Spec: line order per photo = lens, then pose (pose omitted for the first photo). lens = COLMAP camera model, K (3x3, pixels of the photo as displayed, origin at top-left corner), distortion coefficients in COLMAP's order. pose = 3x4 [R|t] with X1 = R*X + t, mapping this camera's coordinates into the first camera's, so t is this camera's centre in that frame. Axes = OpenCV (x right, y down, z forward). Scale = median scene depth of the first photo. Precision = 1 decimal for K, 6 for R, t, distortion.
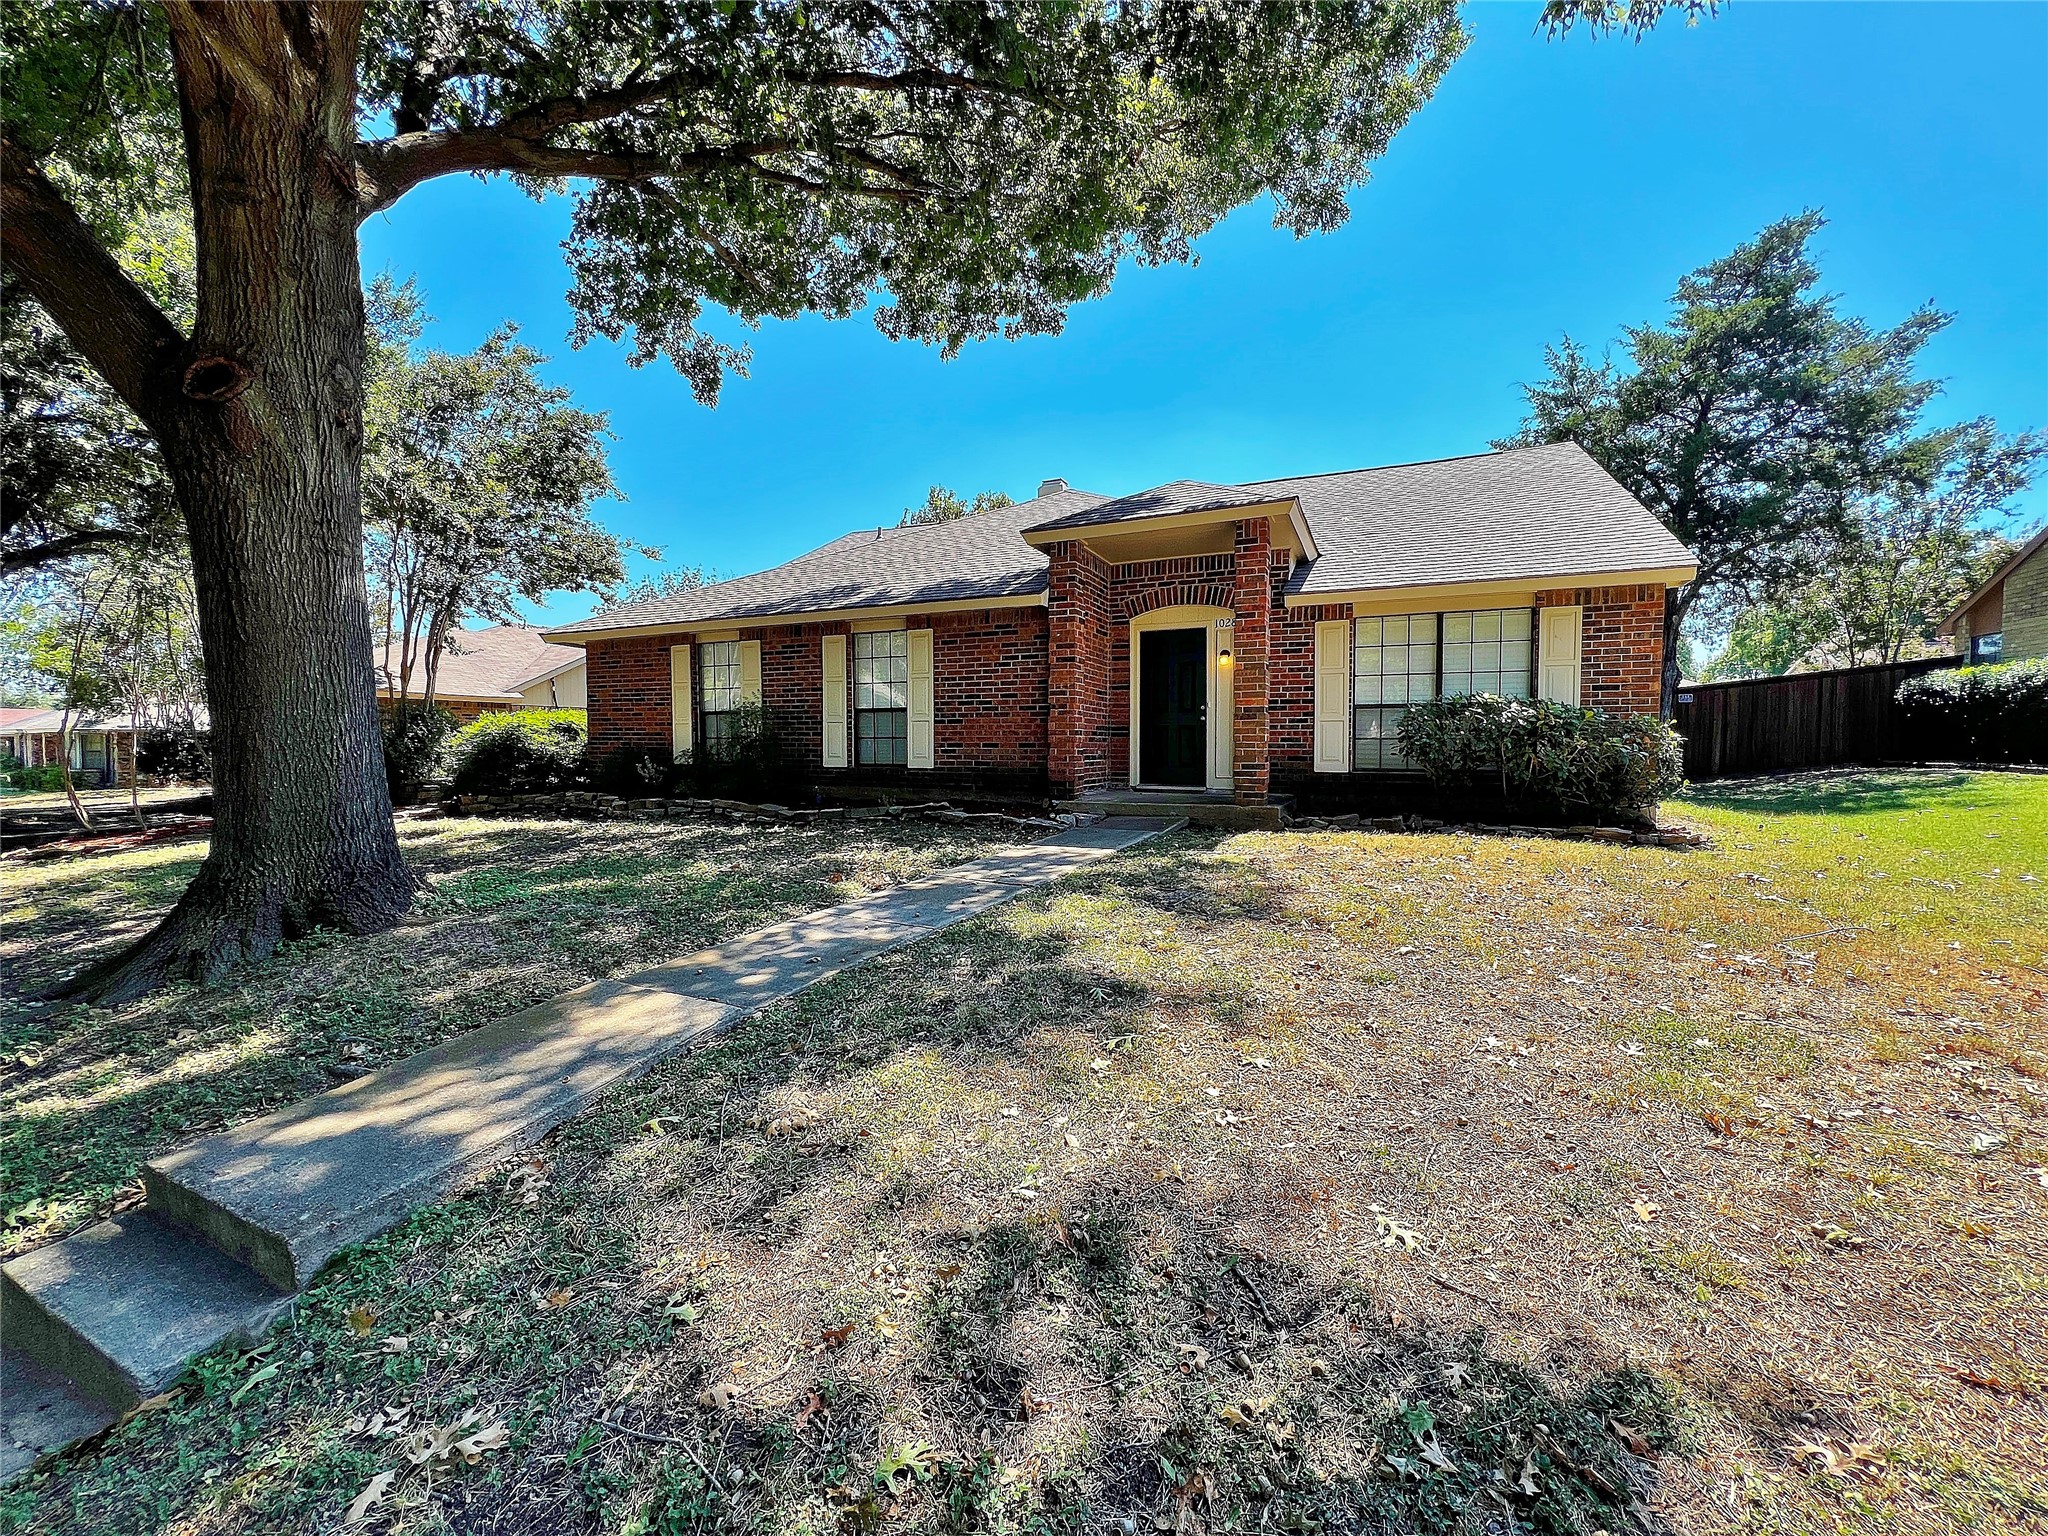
lens RADIAL K [[827.6, 0, 1018.0], [0, 827.6, 771.7], [0, 0, 1]] dist [-0.002700, 0.000519]
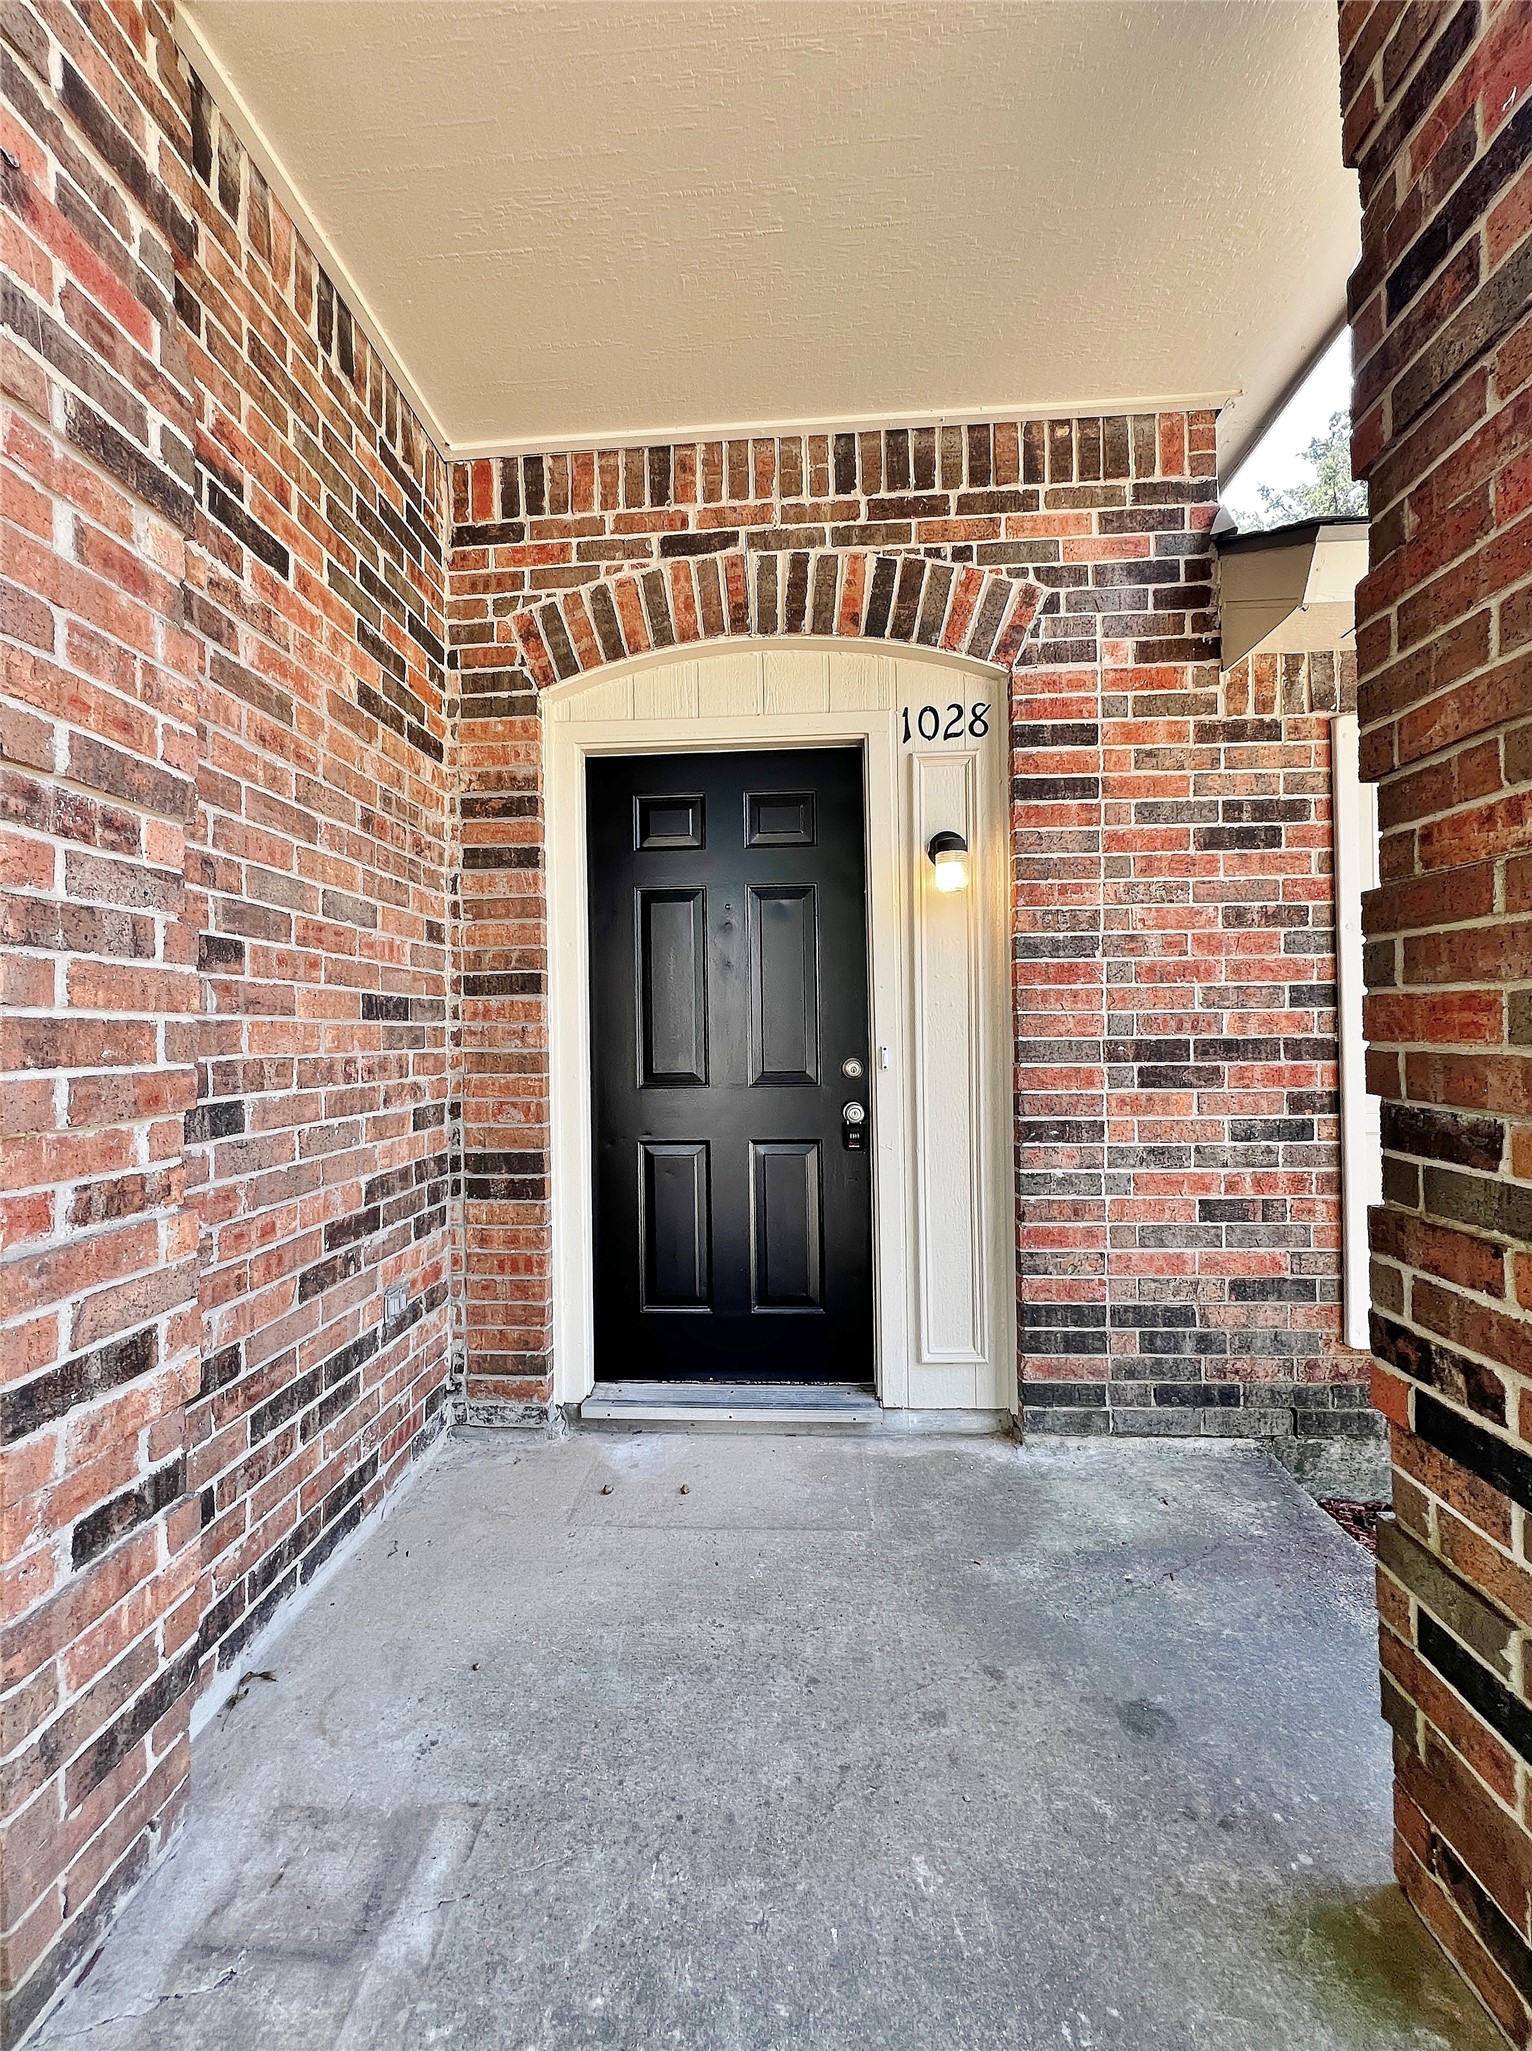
lens RADIAL K [[828.8, 0, 756.0], [0, 828.8, 1030.8], [0, 0, 1]] dist [-0.002700, 0.000519]
pose [[0.916415, -0.010850, 0.400083, 0.099986], [0.035250, 0.997936, -0.053679, -0.076940], [-0.398674, 0.063295, 0.914906, 0.790602]]
